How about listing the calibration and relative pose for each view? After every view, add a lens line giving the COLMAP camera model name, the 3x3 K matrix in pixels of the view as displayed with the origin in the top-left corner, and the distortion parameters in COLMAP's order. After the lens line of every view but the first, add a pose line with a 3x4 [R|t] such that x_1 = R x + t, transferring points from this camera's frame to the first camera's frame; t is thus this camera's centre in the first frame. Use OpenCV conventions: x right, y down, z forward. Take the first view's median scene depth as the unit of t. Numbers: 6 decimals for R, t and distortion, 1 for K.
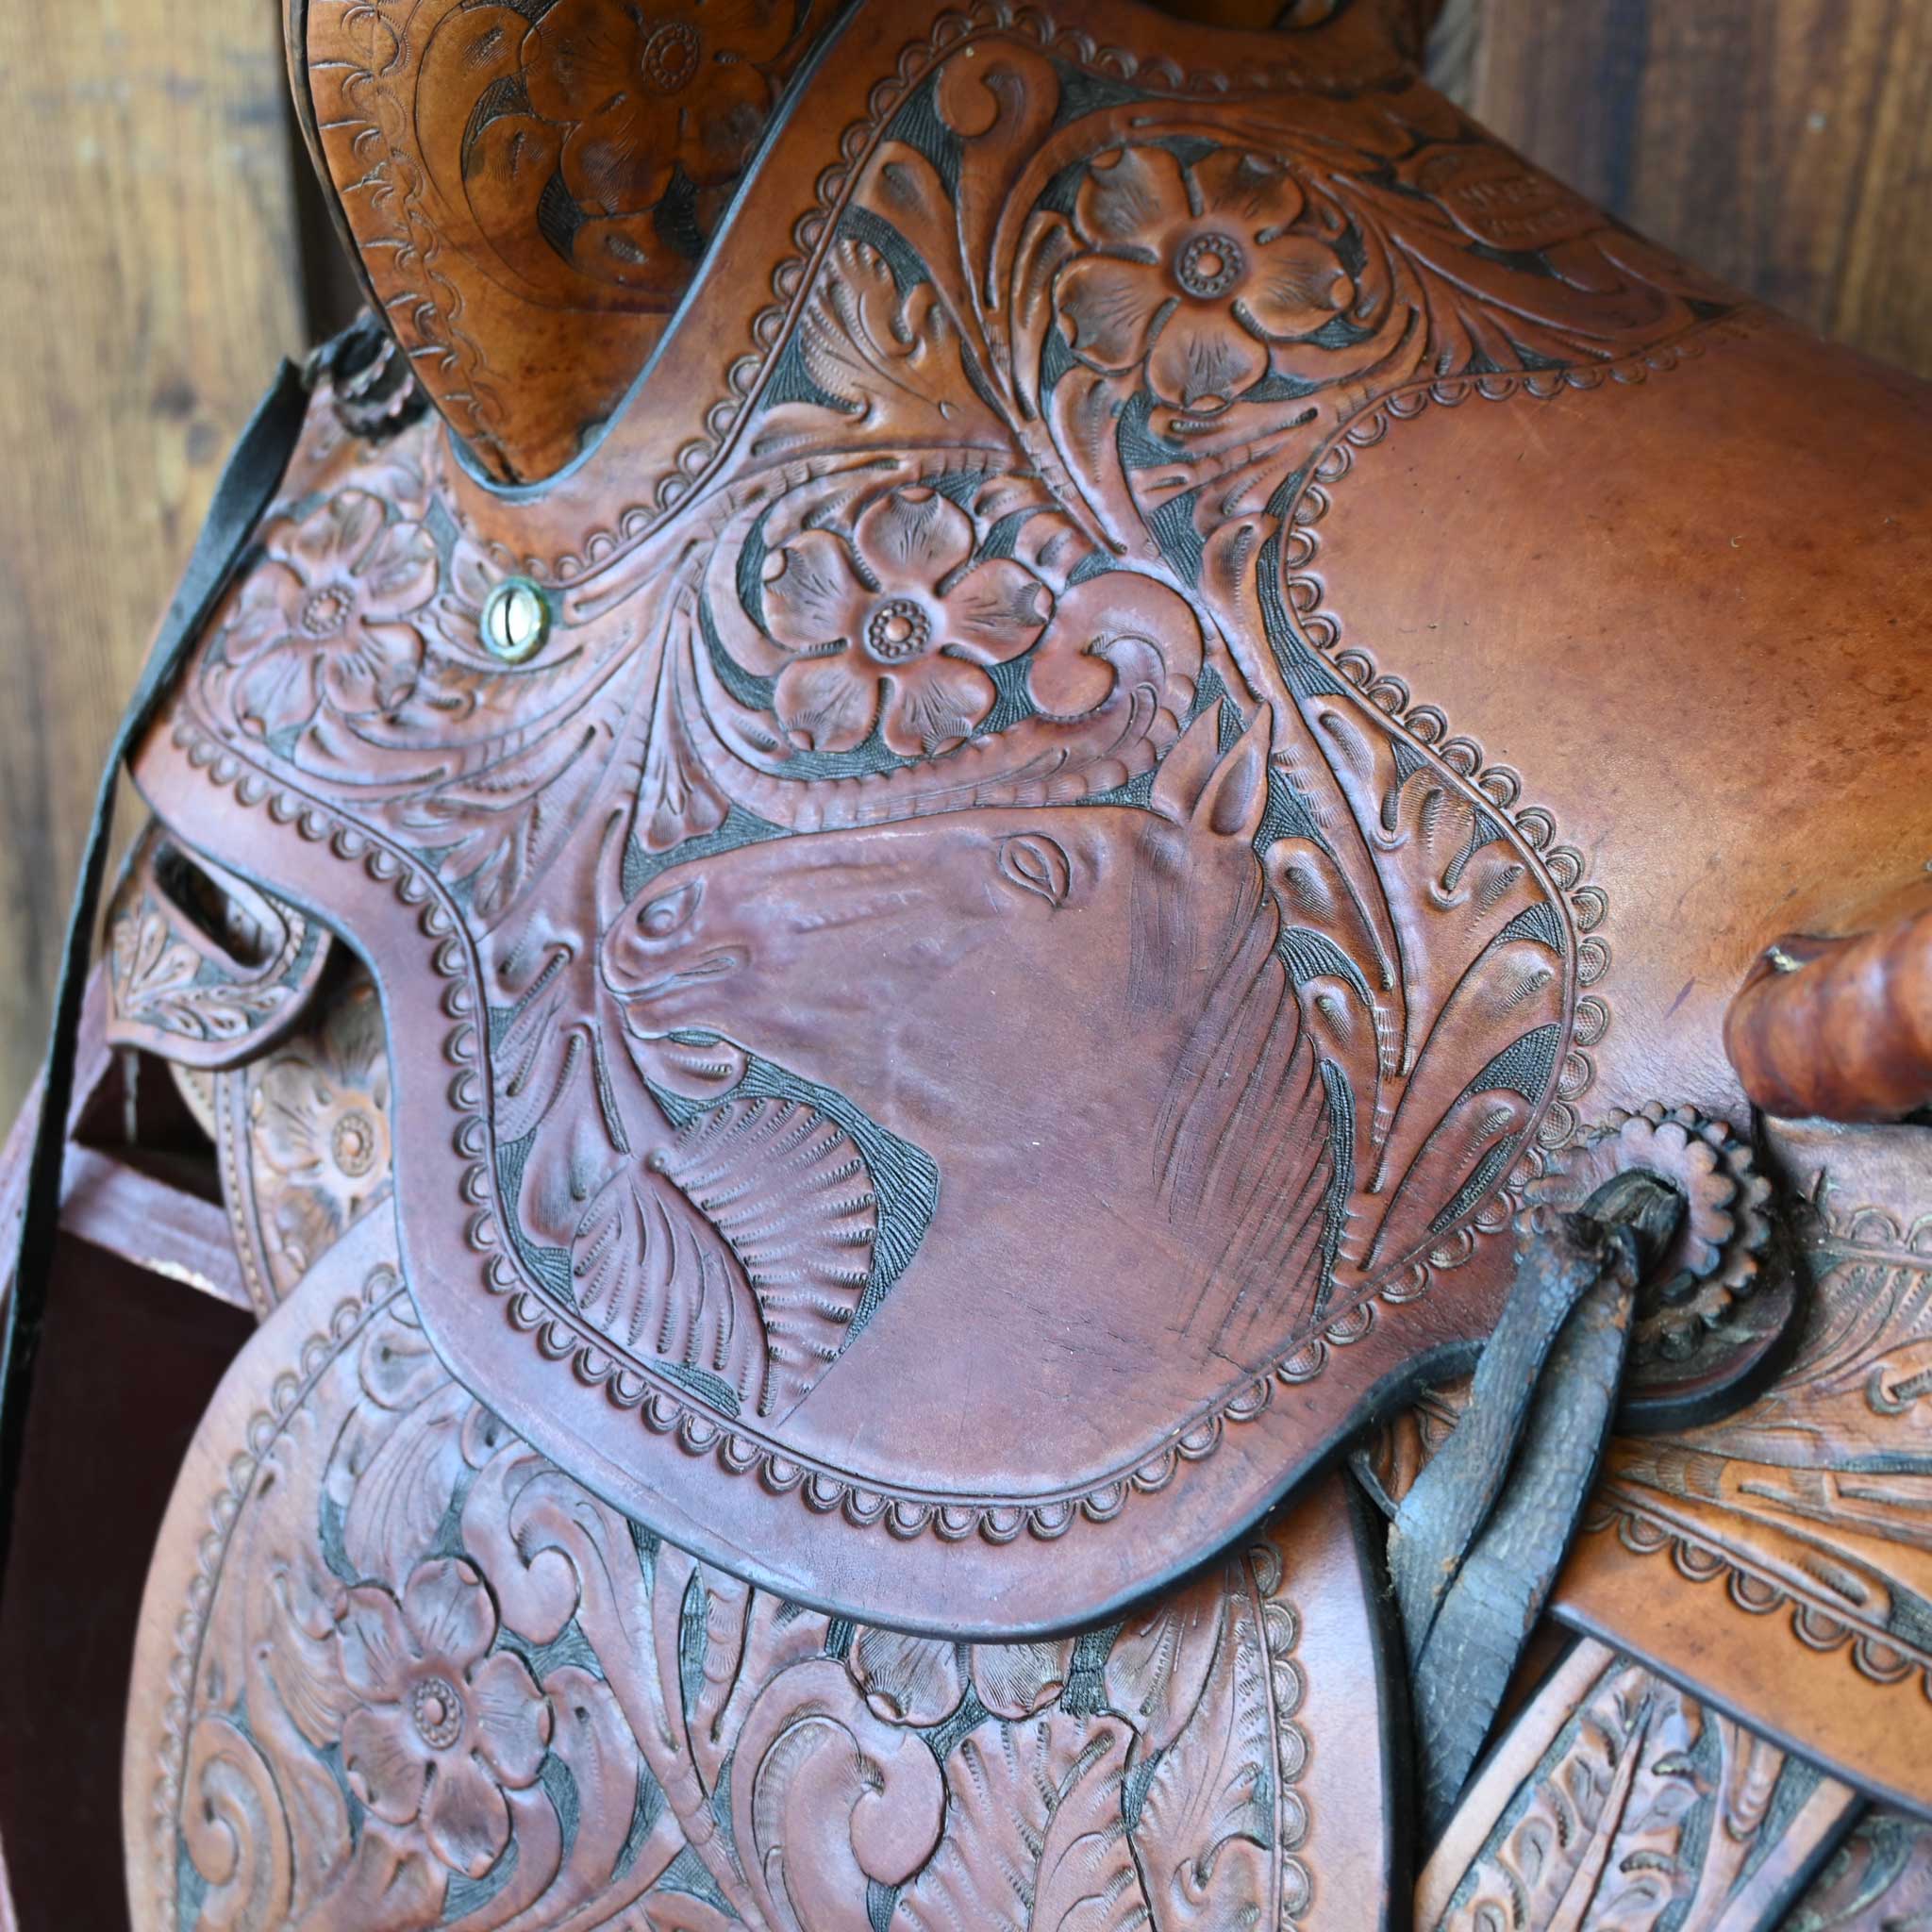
lens RADIAL K [[2616.1, 0, 1215.4], [0, 2616.1, 967.3], [0, 0, 1]] dist [-0.009754, 0.022094]
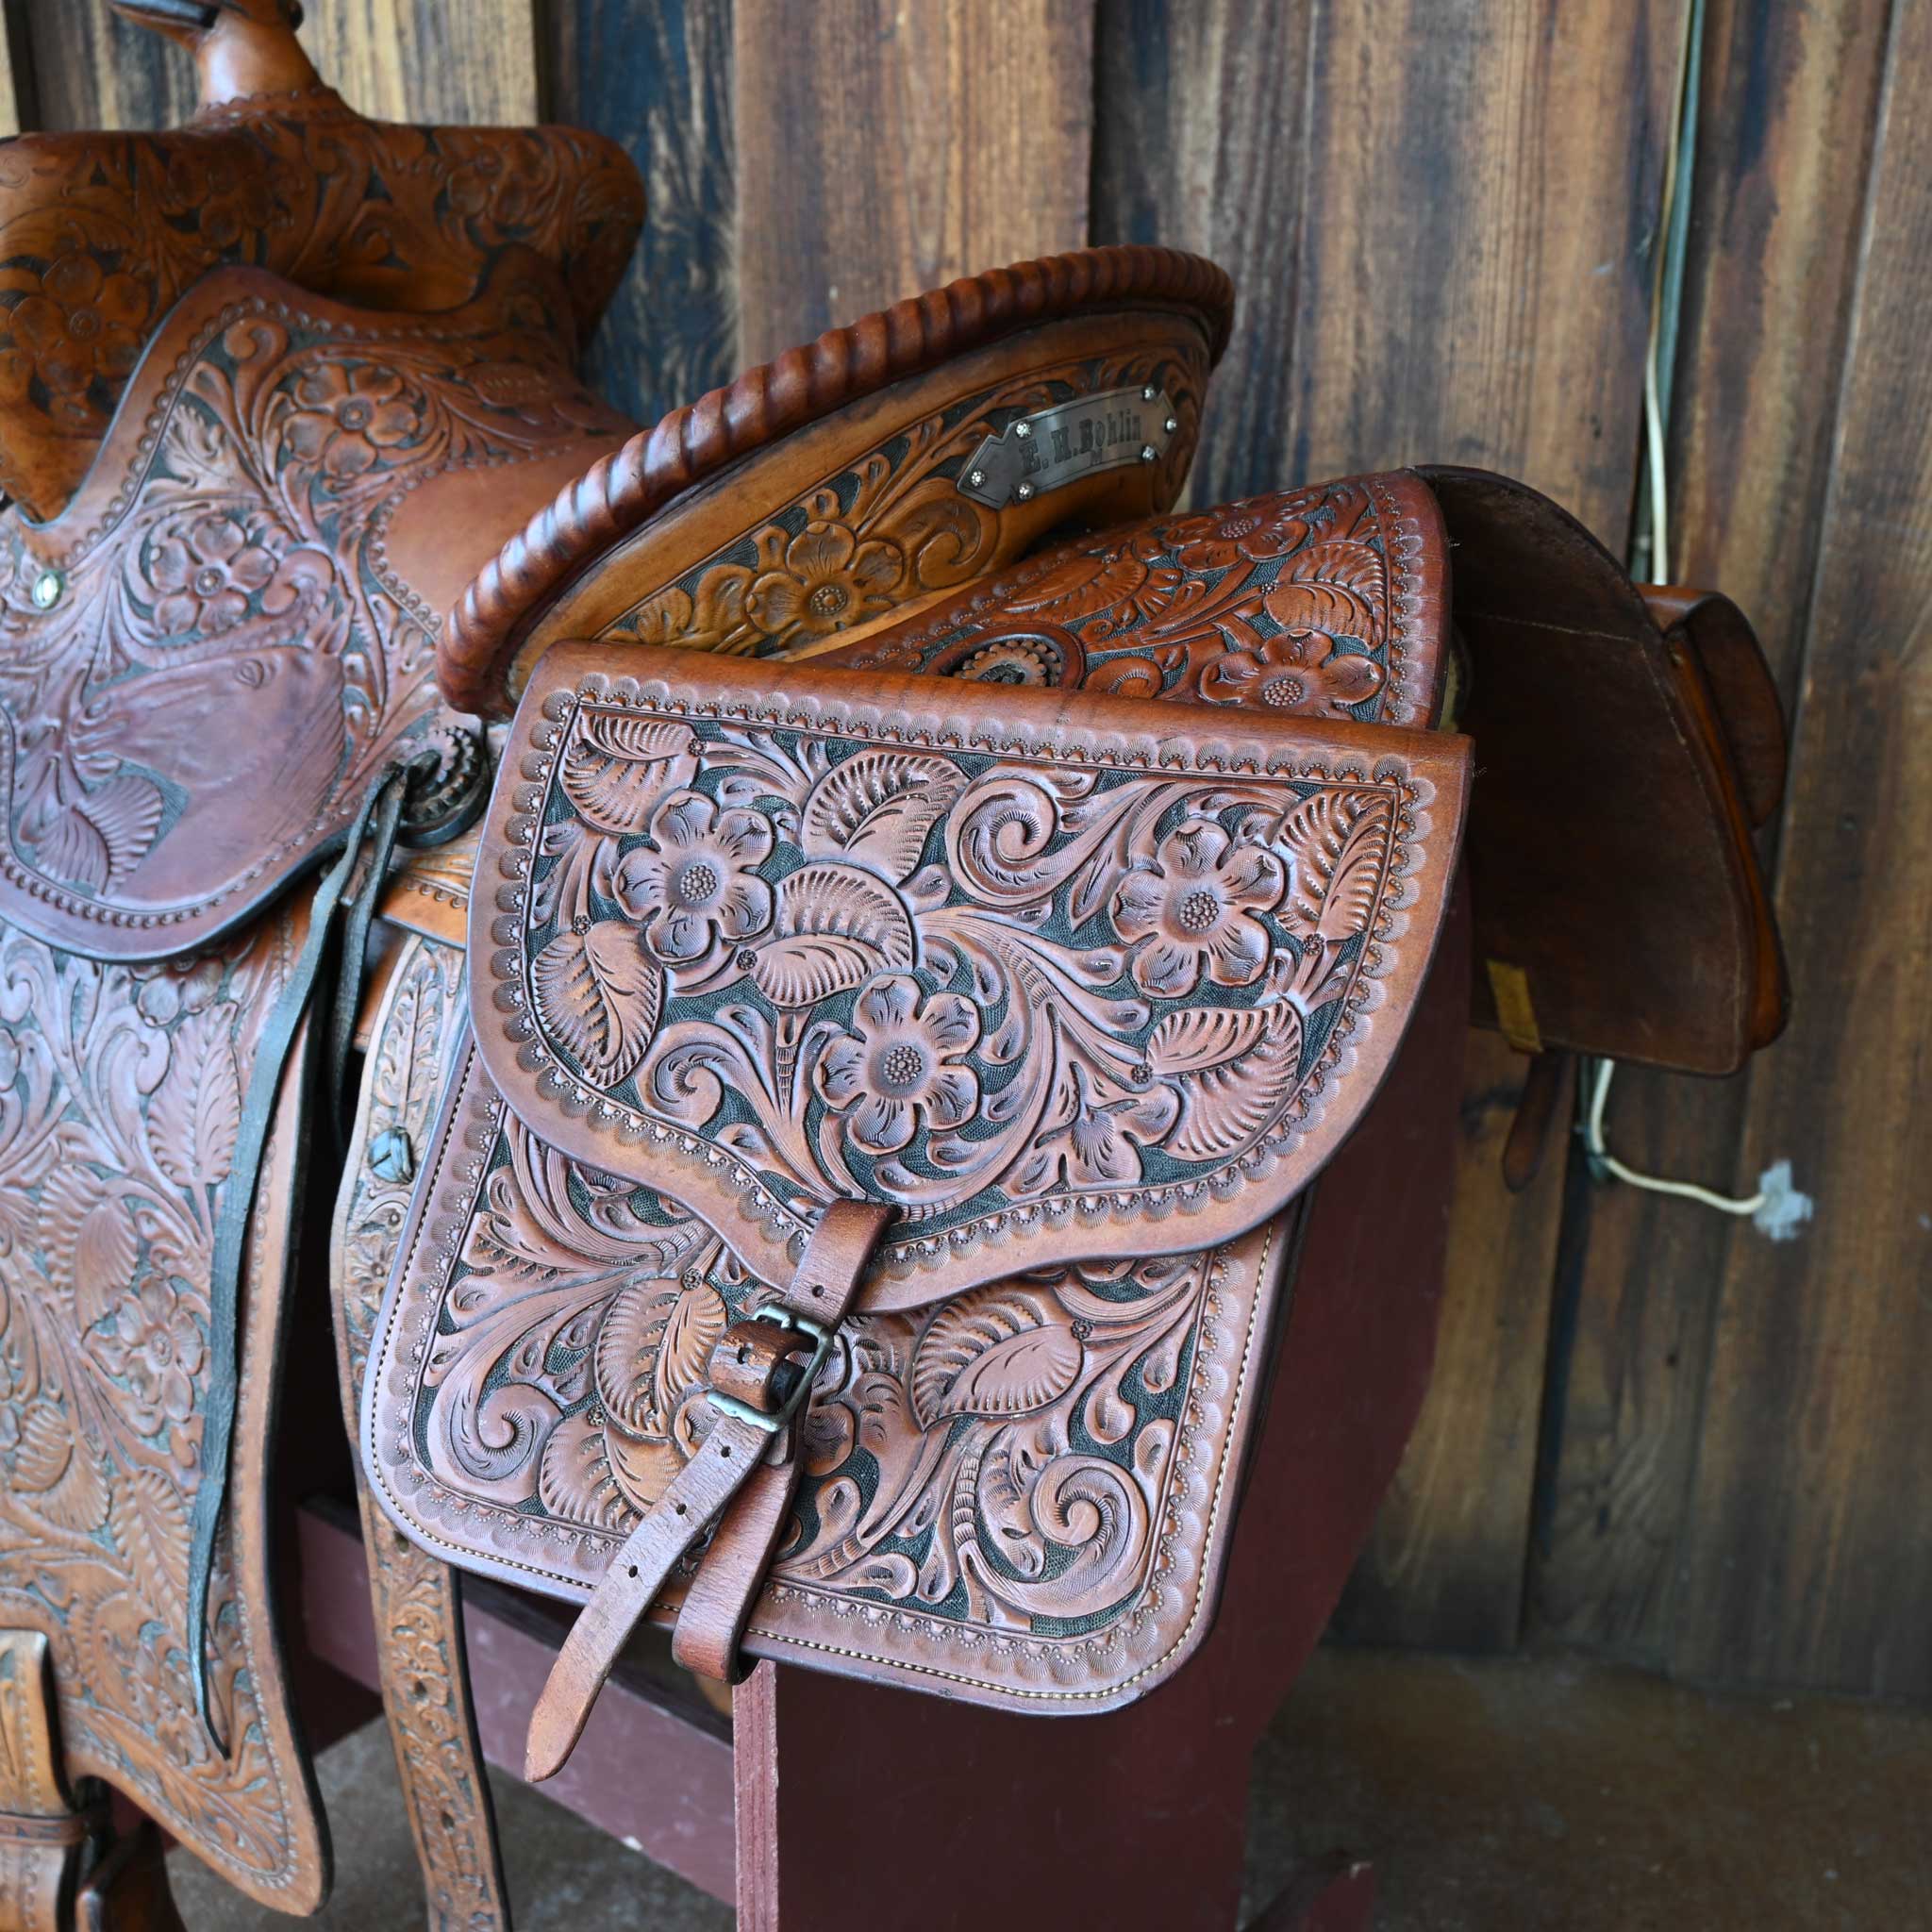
lens RADIAL K [[2624.1, 0, 1136.2], [0, 2624.1, 933.4], [0, 0, 1]] dist [-0.021755, 0.025263]
pose [[0.999597, -0.020733, -0.019383, 0.691829], [0.018055, 0.991431, -0.129380, 0.462006], [0.021899, 0.128978, 0.991406, -1.113315]]
